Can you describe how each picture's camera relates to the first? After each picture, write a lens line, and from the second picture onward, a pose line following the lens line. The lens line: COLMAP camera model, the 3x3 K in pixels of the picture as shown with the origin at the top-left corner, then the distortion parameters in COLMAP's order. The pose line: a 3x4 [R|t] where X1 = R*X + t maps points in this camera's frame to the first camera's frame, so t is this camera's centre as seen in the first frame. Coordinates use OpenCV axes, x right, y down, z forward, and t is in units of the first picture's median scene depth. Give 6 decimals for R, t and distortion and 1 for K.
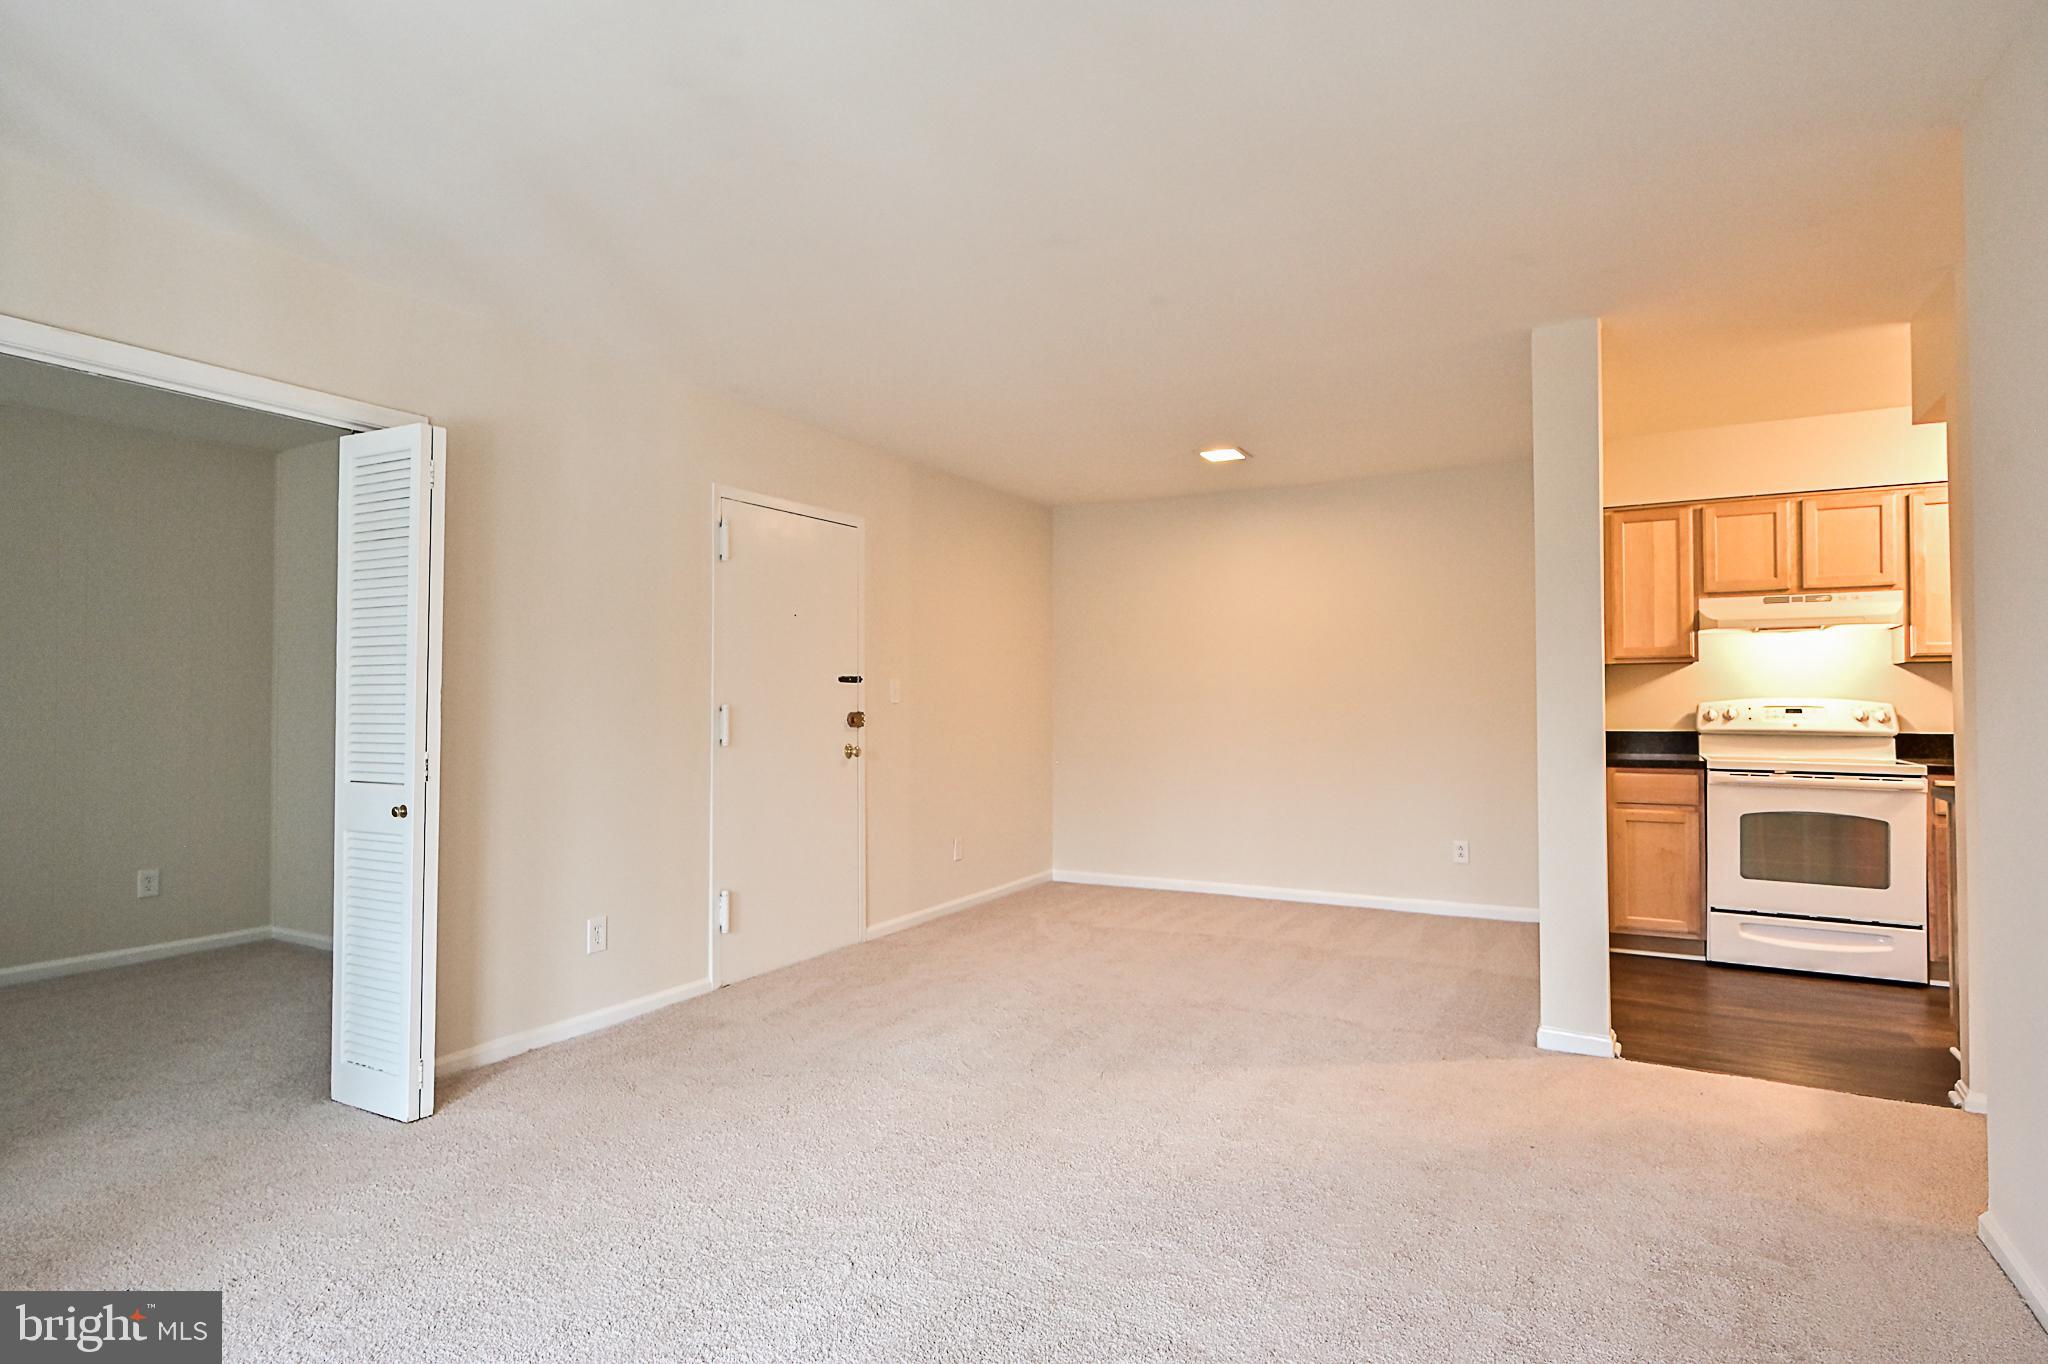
lens RADIAL K [[1081.8, 0, 1022.2], [0, 1081.8, 678.4], [0, 0, 1]] dist [0.005648, 0.000701]
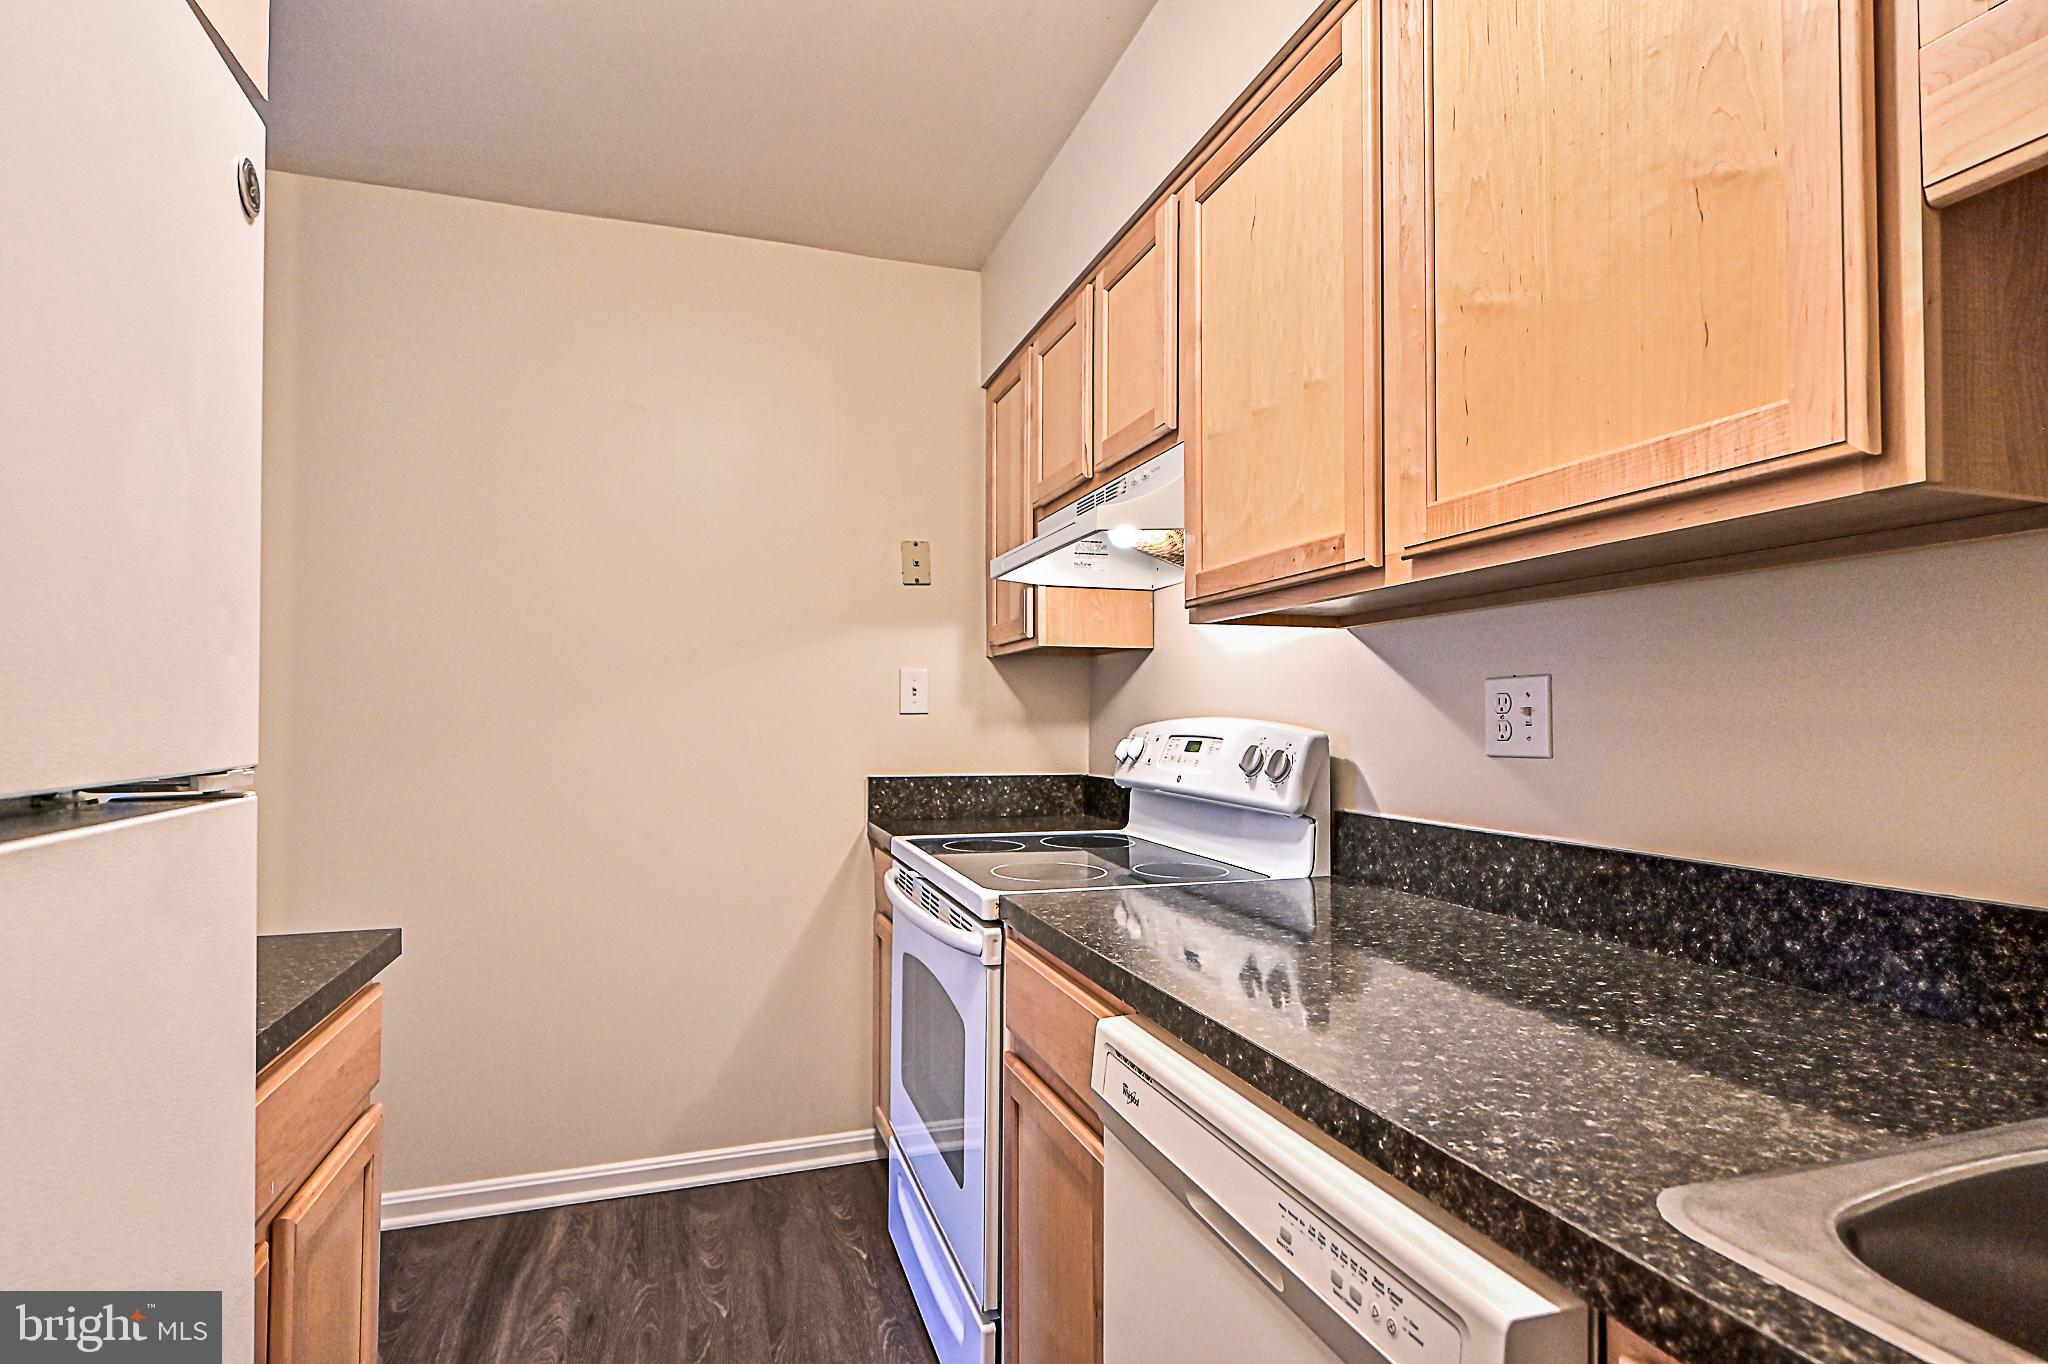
lens RADIAL K [[1007.5, 0, 1024.0], [0, 1007.5, 682.0], [0, 0, 1]] dist [-0.000993, -0.000085]
pose [[0.743236, -0.020972, -0.668701, 0.946249], [0.018023, 0.999773, -0.011323, 0.007043], [0.668787, -0.003636, 0.743445, 0.652161]]
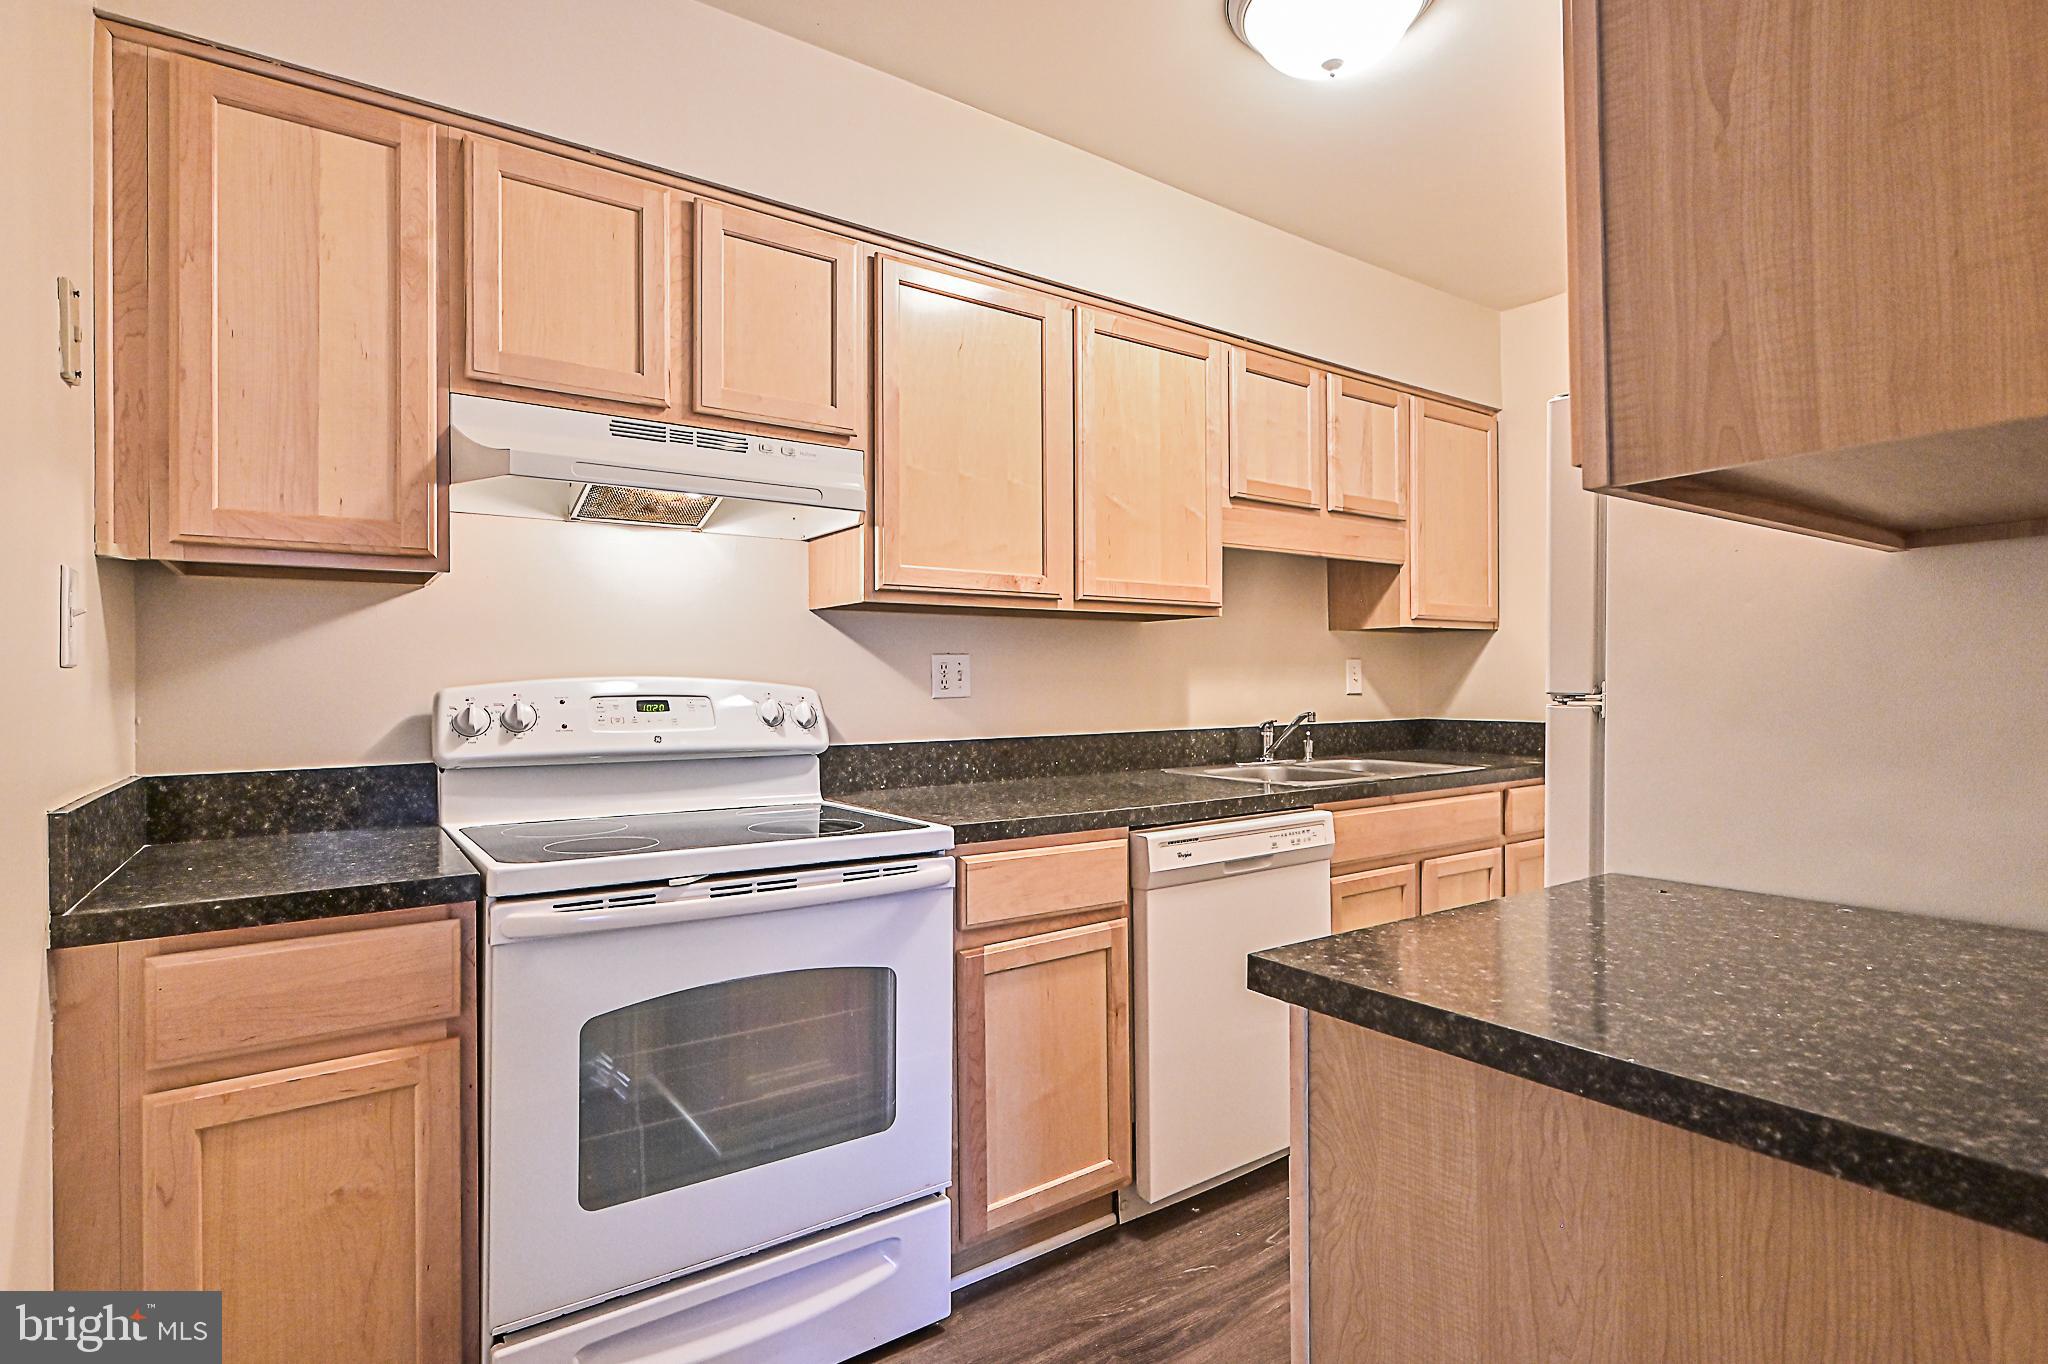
lens RADIAL K [[1007.5, 0, 1024.0], [0, 1007.5, 682.0], [0, 0, 1]] dist [-0.000993, -0.000085]
pose [[0.426936, 0.006230, 0.904260, 0.412061], [-0.014295, 0.999898, -0.000140, 0.018546], [-0.904169, -0.012866, 0.426981, 0.697997]]
